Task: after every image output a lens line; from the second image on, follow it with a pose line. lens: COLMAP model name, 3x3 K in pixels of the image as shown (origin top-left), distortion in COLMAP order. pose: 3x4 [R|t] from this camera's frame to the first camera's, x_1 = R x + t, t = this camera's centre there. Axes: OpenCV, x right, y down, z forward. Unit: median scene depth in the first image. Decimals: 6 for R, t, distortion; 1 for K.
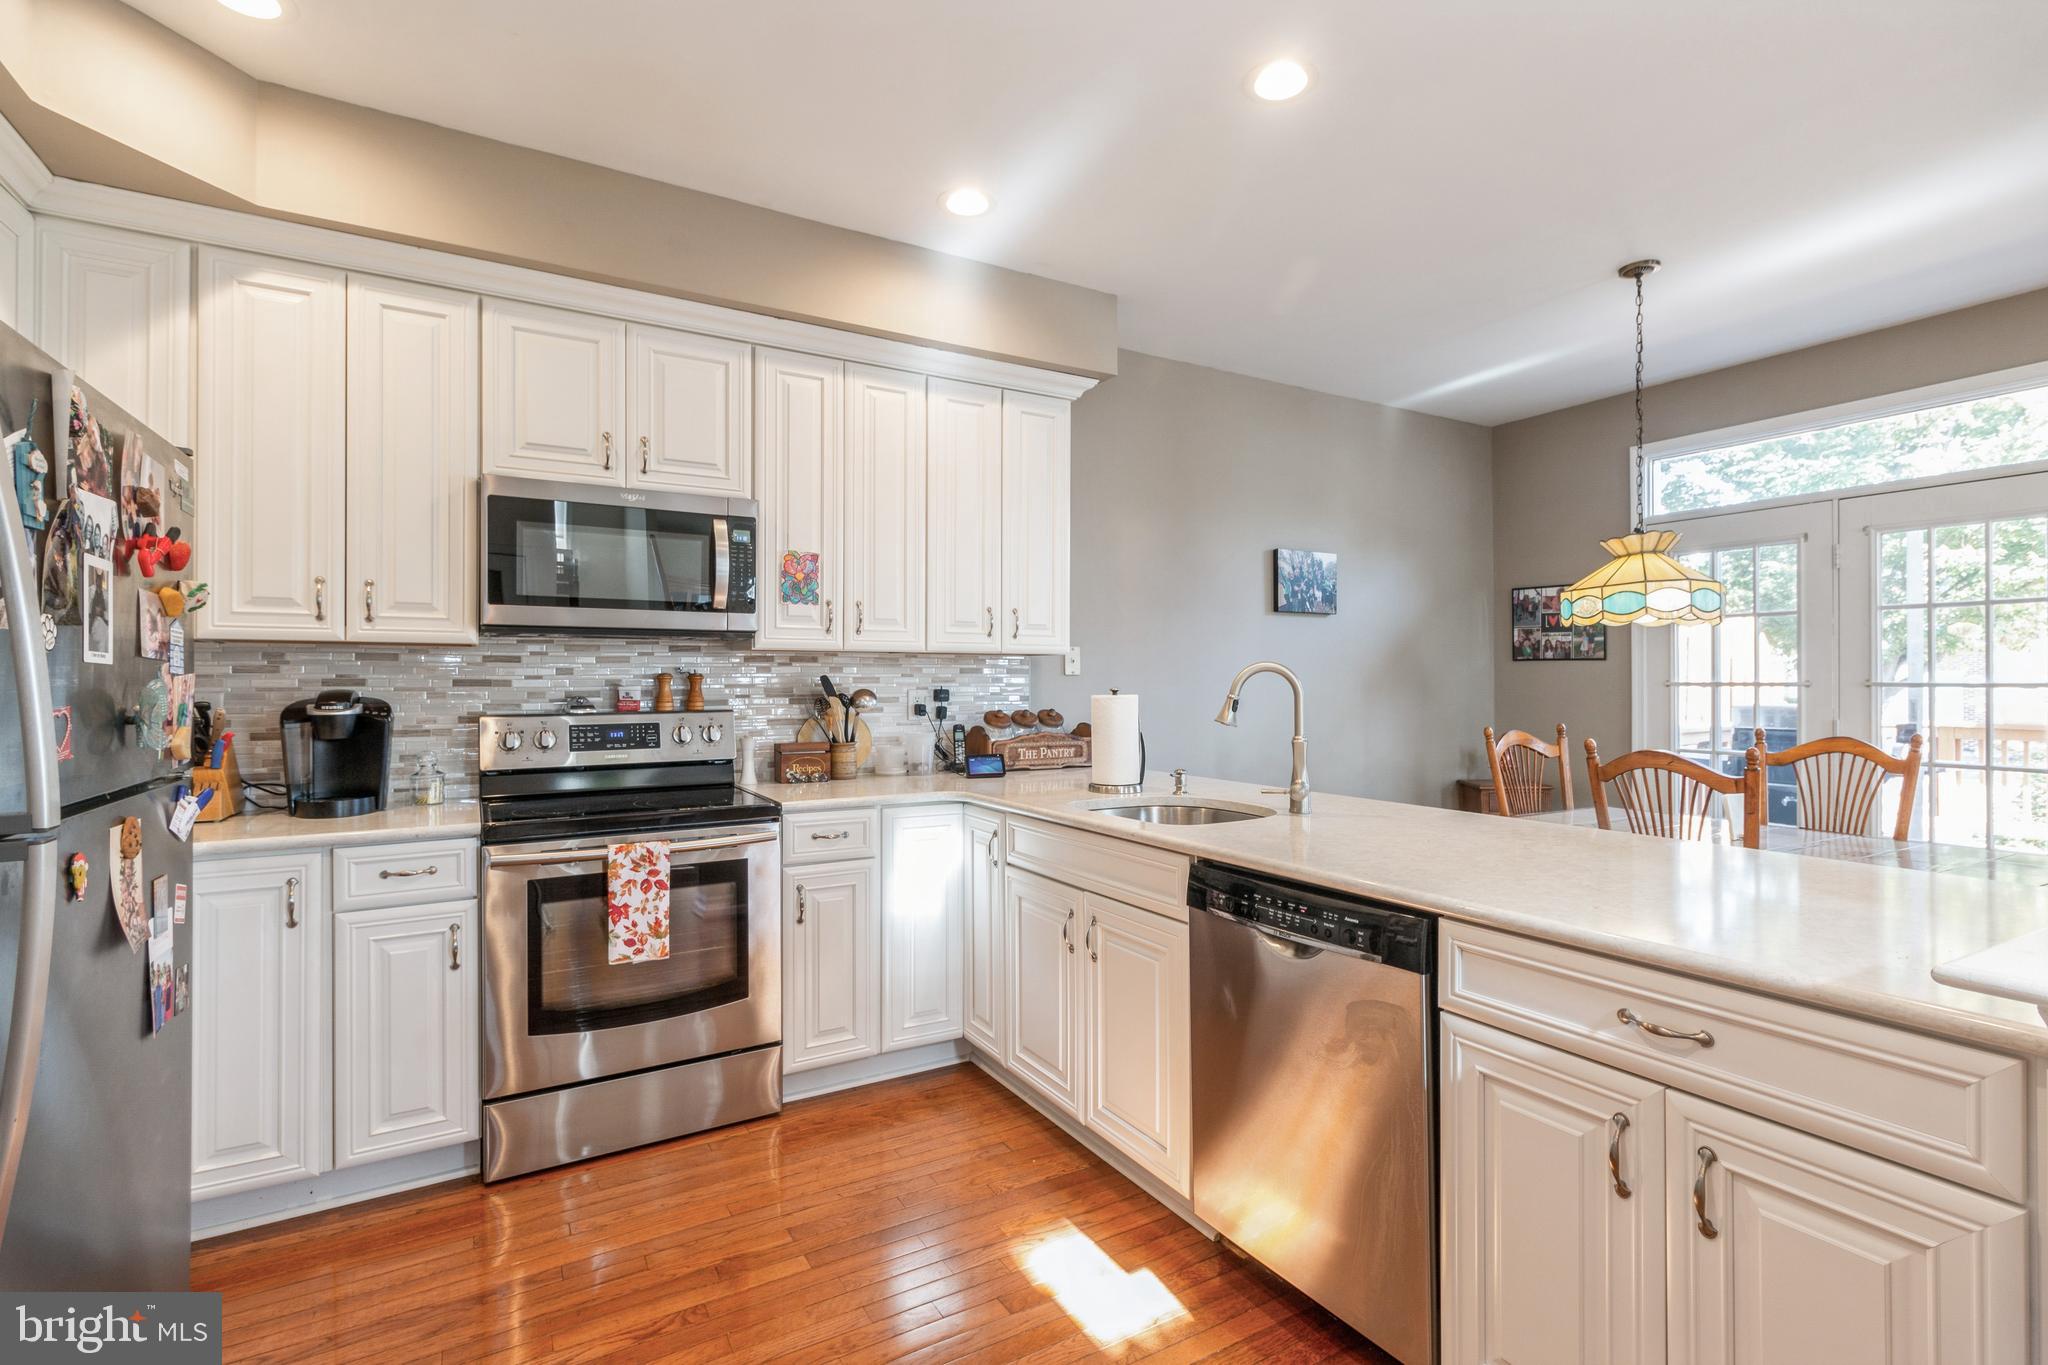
lens RADIAL K [[946.7, 0, 1031.7], [0, 946.7, 673.8], [0, 0, 1]] dist [-0.004862, 0.001592]
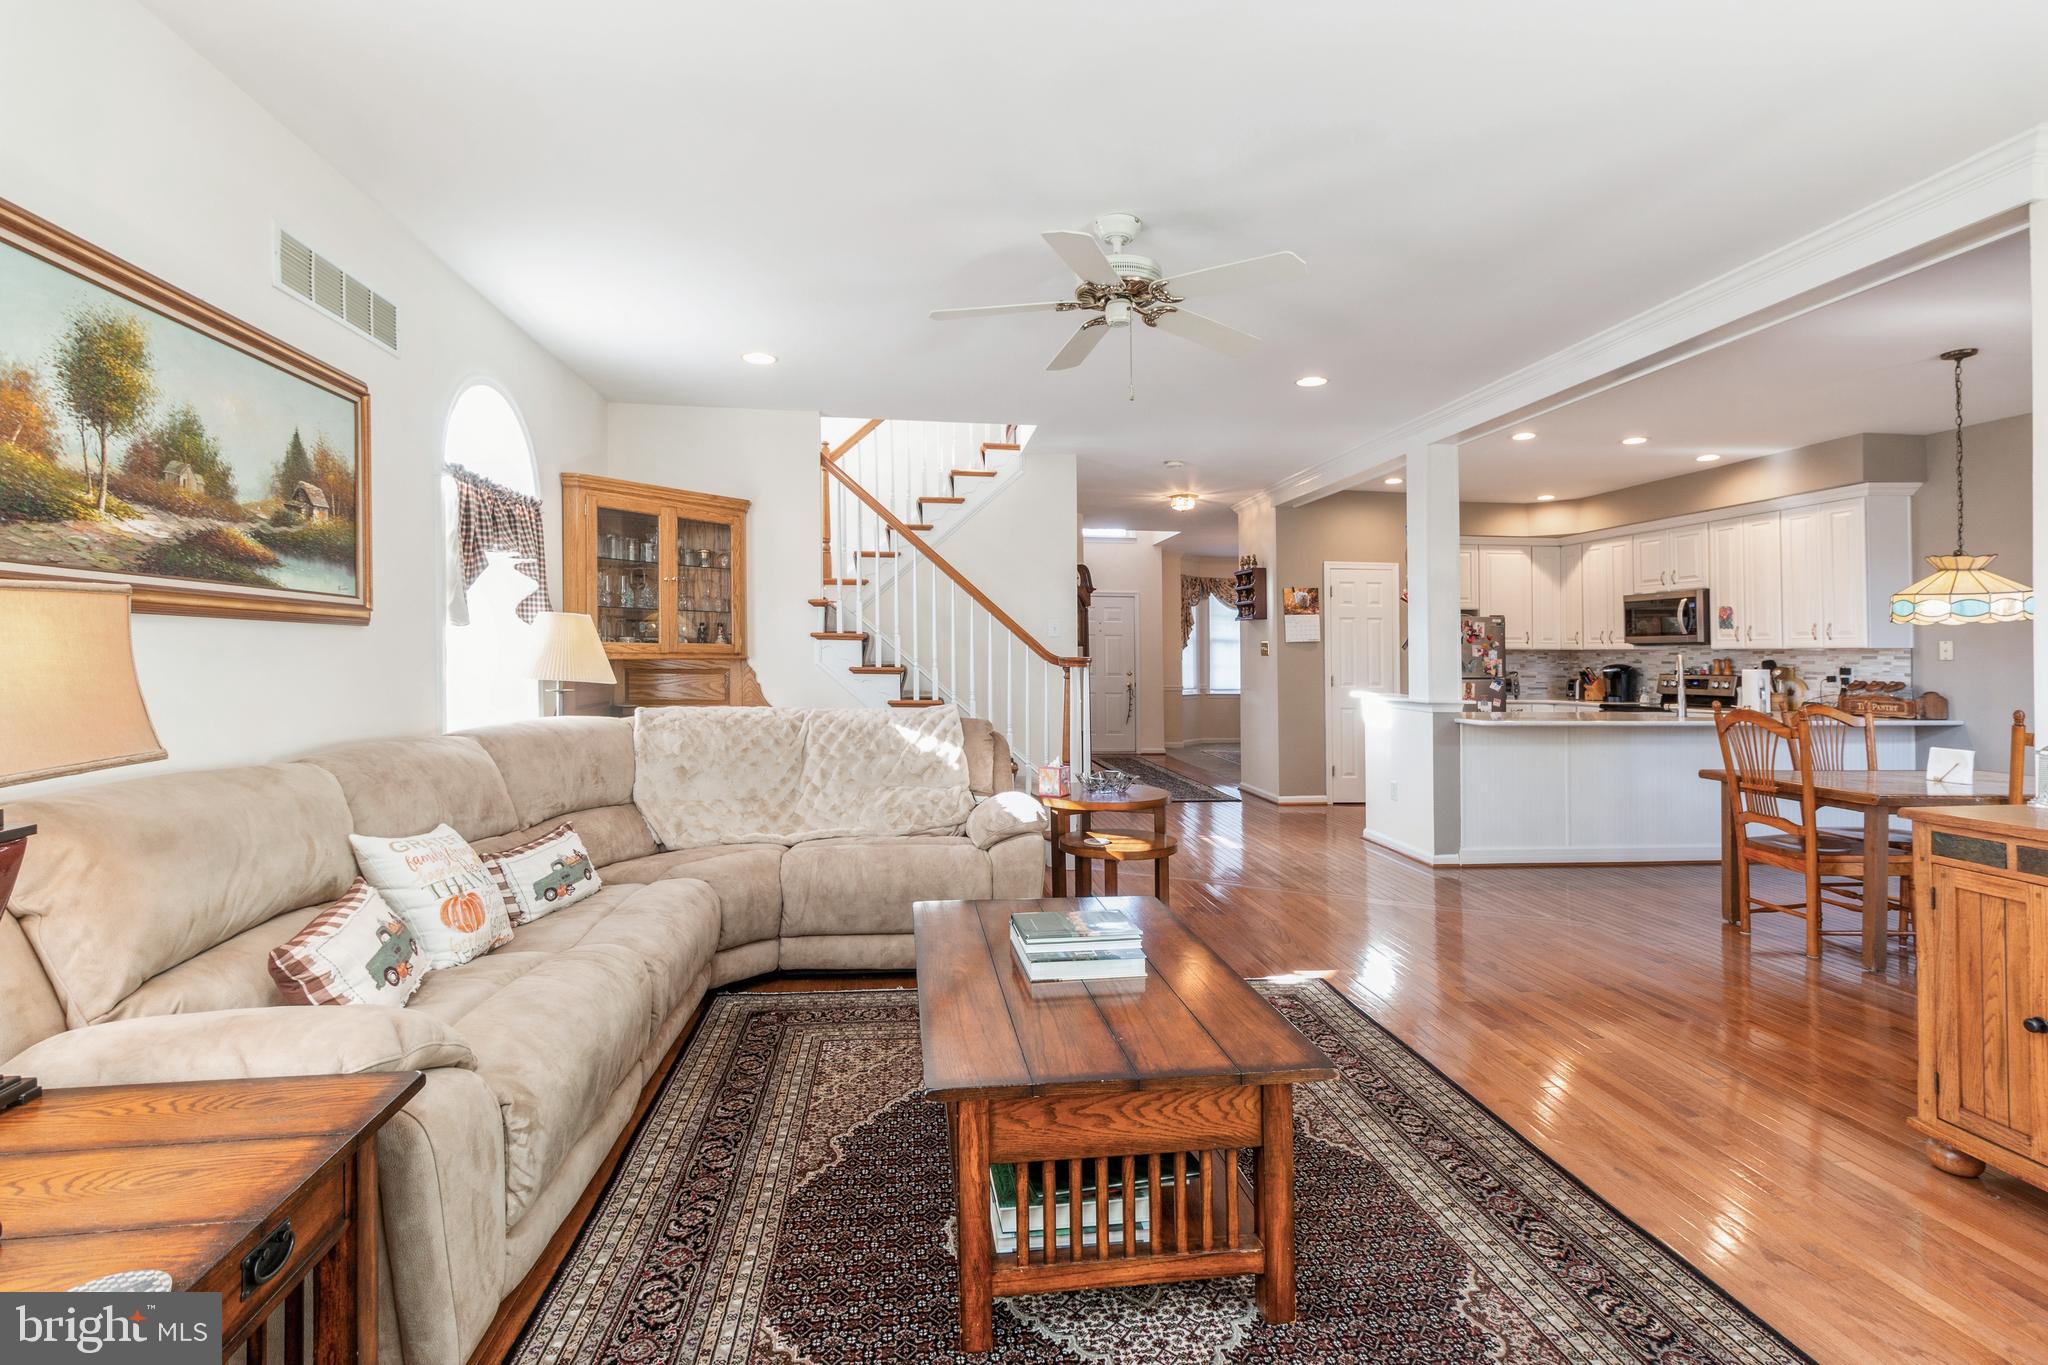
lens RADIAL K [[946.7, 0, 1001.3], [0, 946.7, 631.7], [0, 0, 1]] dist [-0.004862, 0.001592]
pose [[-0.414446, -0.026083, -0.909700, 2.536123], [0.000866, 0.999577, -0.029055, -0.001888], [0.910074, -0.012830, -0.414248, 0.338966]]
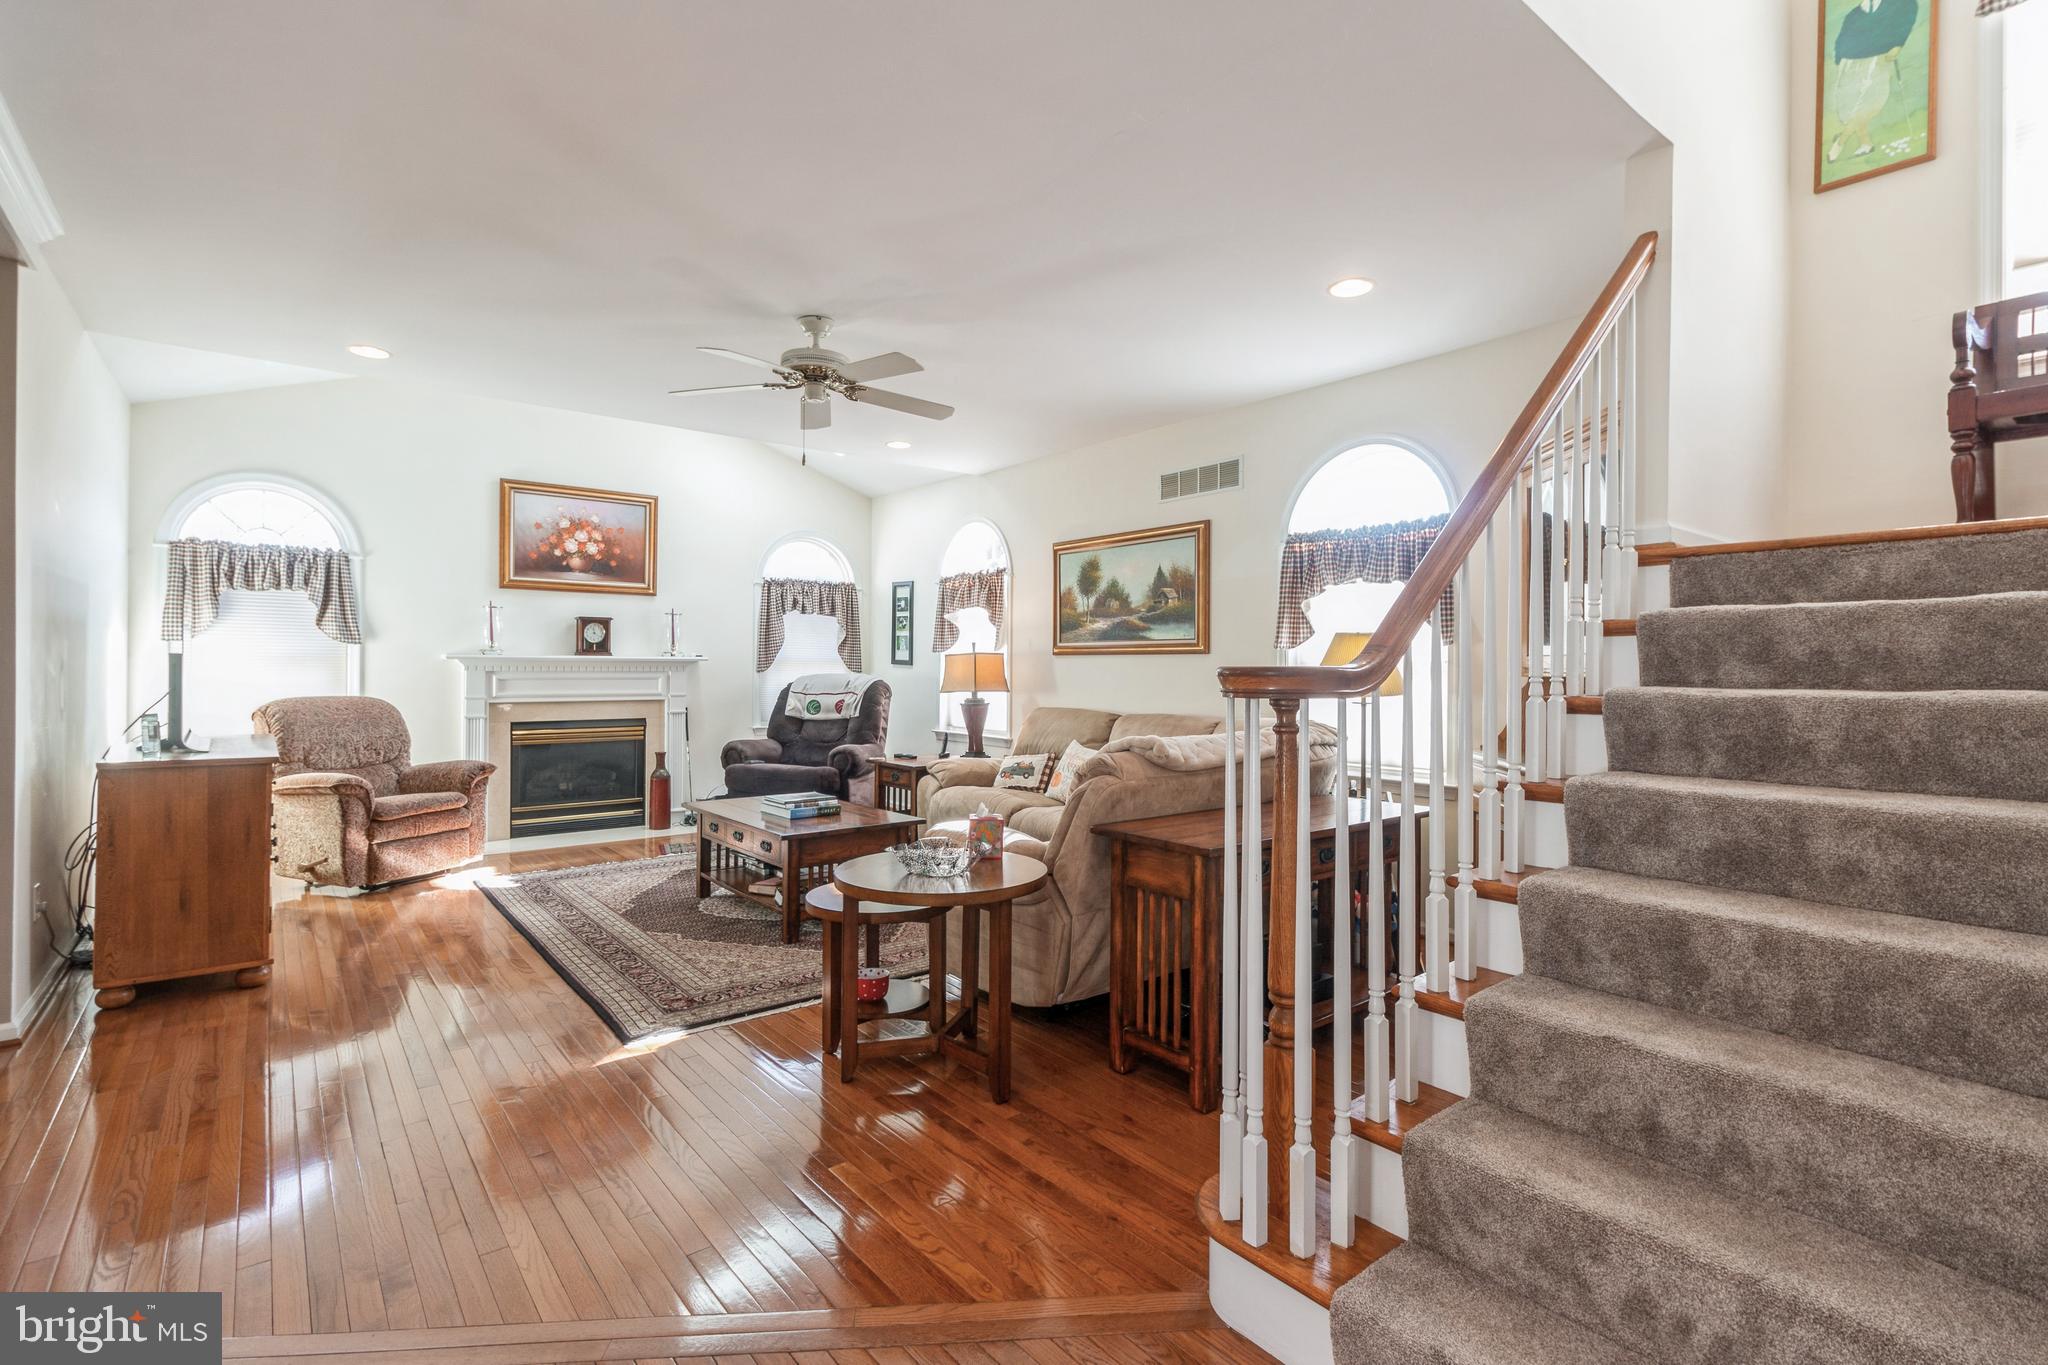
lens RADIAL K [[946.7, 0, 1019.6], [0, 946.7, 664.7], [0, 0, 1]] dist [-0.004862, 0.001592]
pose [[-0.140250, 0.003013, 0.990111, 0.237178], [-0.013115, 0.999902, -0.004900, 0.000133], [-0.990029, -0.013673, -0.140197, -0.047623]]
